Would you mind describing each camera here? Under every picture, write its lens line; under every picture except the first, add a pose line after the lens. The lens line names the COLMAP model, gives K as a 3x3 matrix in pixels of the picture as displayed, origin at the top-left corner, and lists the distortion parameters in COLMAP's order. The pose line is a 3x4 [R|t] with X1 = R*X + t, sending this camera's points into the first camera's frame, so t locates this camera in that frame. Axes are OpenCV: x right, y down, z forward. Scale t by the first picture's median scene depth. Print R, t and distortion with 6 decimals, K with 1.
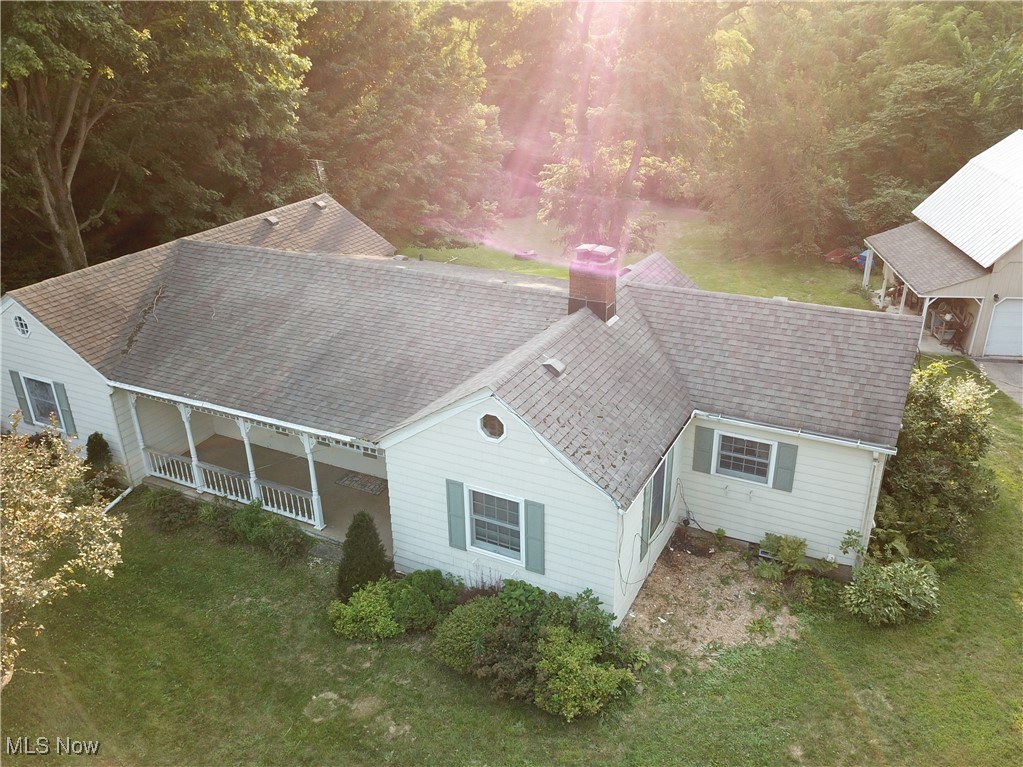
lens RADIAL K [[822.8, 0, 516.6], [0, 822.8, 381.3], [0, 0, 1]] dist [0.007040, -0.013143]
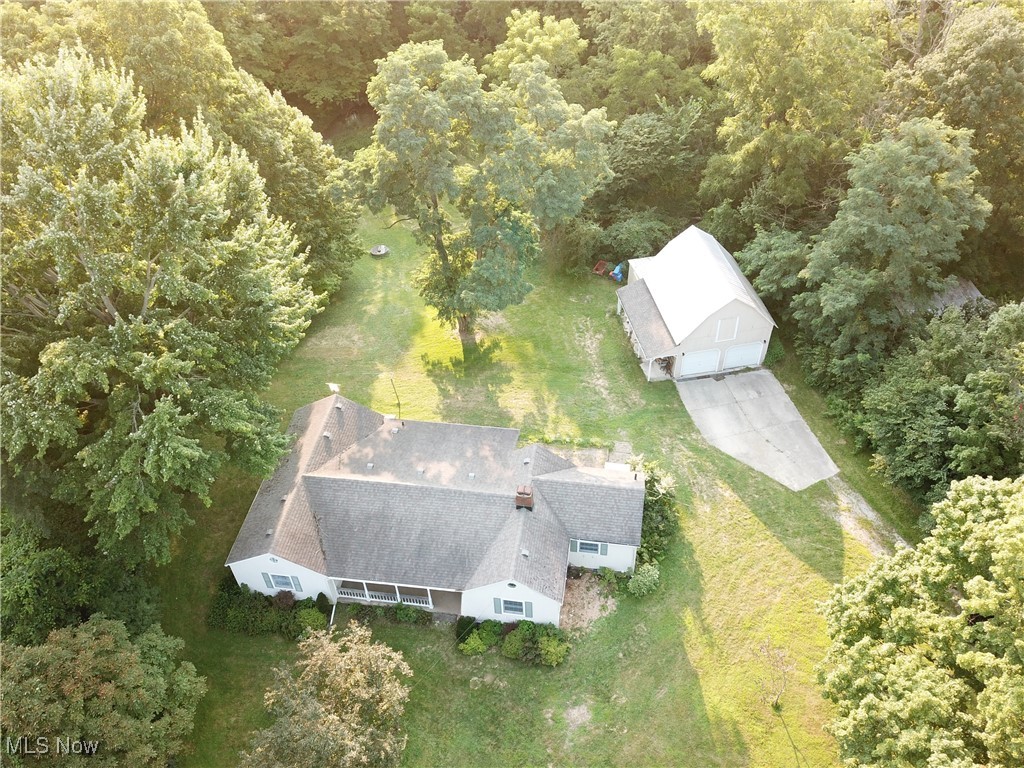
lens RADIAL K [[823.6, 0, 517.1], [0, 823.6, 381.8], [0, 0, 1]] dist [0.007040, -0.013143]
pose [[0.949792, -0.223433, 0.219027, -0.417053], [0.140314, 0.929860, 0.340105, -1.363734], [-0.279655, -0.292297, 0.914525, -1.238392]]
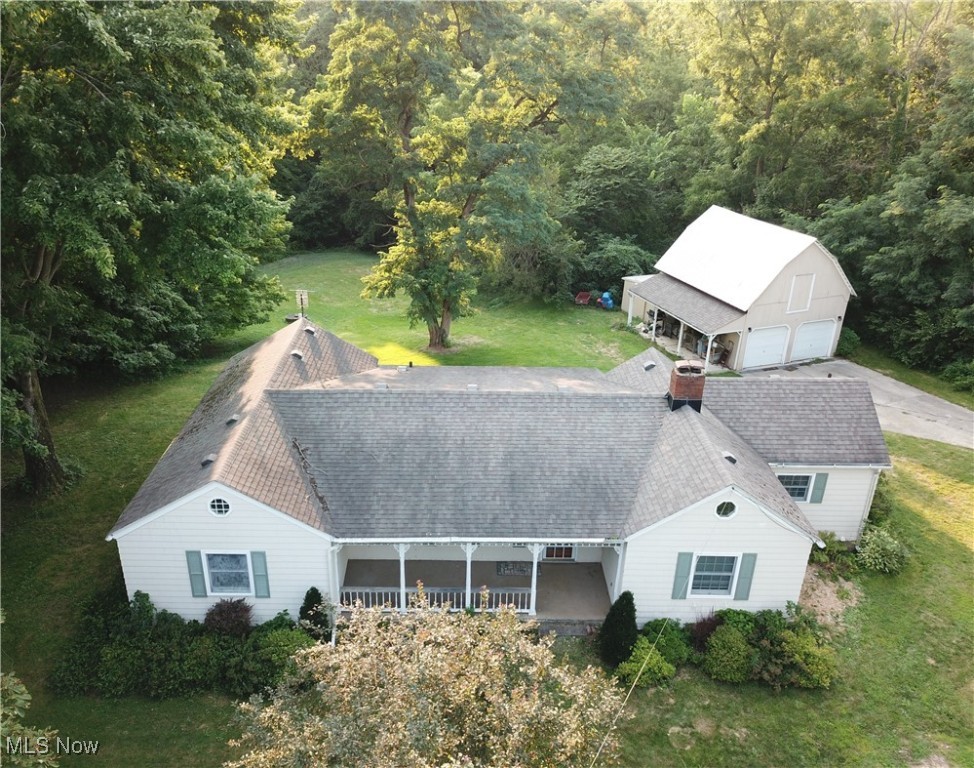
lens RADIAL K [[763.9, 0, 464.5], [0, 763.9, 386.0], [0, 0, 1]] dist [0.001776, -0.005098]
pose [[0.892133, -0.159882, 0.422536, -0.824904], [0.159889, 0.986490, 0.035688, -0.237410], [-0.422533, 0.035720, 0.905643, -0.019188]]
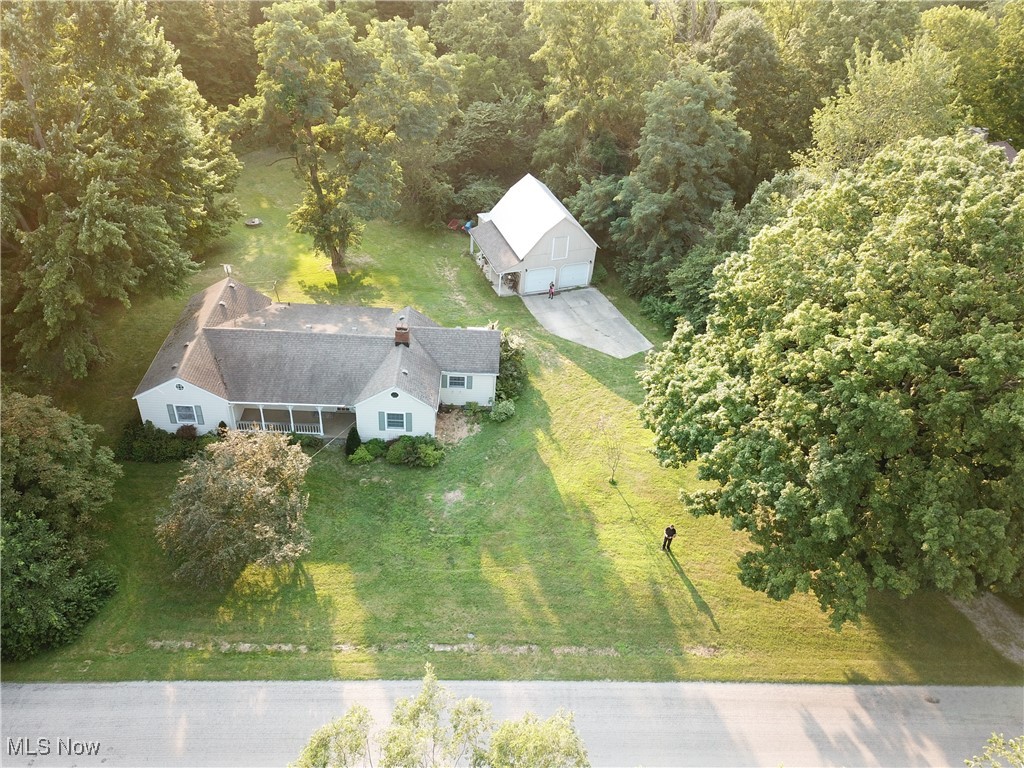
lens RADIAL K [[784.8, 0, 512.0], [0, 784.8, 384.0], [0, 0, 1]] dist [0.088733, -0.272467]
pose [[0.884646, -0.219441, 0.411398, -0.805132], [0.118170, 0.959039, 0.257449, -0.668502], [-0.451041, -0.179137, 0.874341, -1.798824]]
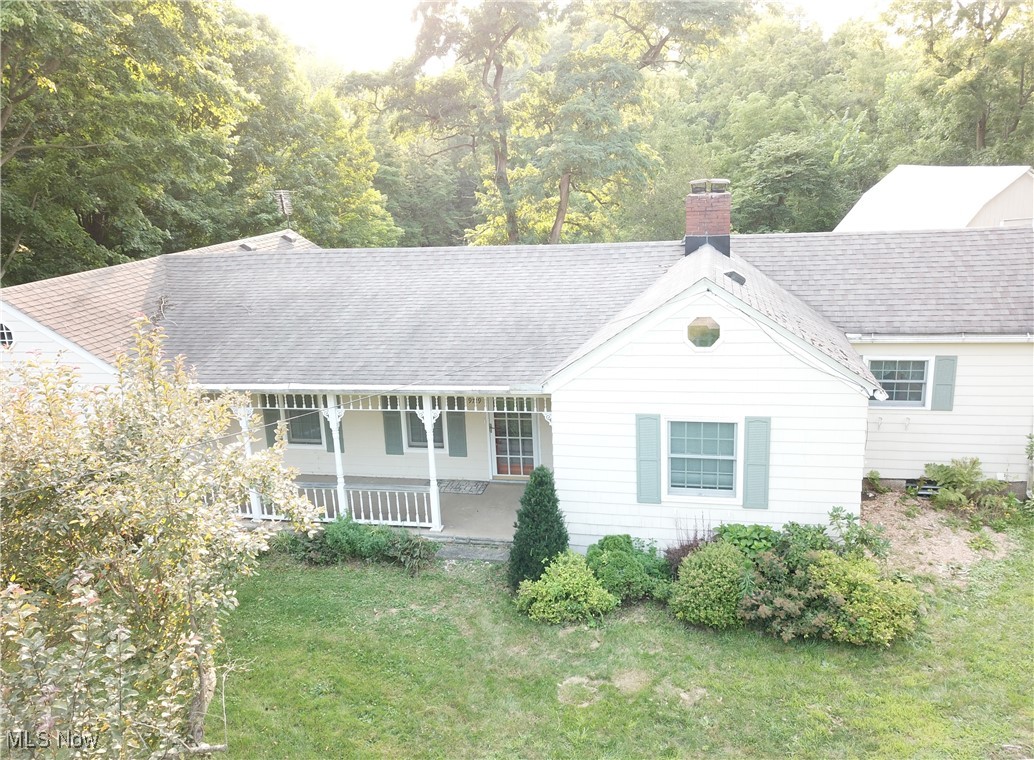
lens RADIAL K [[829.1, 0, 509.0], [0, 829.1, 385.7], [0, 0, 1]] dist [0.002864, -0.004530]
pose [[0.971210, -0.092975, 0.219331, -0.362424], [0.128275, 0.979925, -0.152617, 0.185550], [-0.200738, 0.176358, 0.963640, 0.180847]]
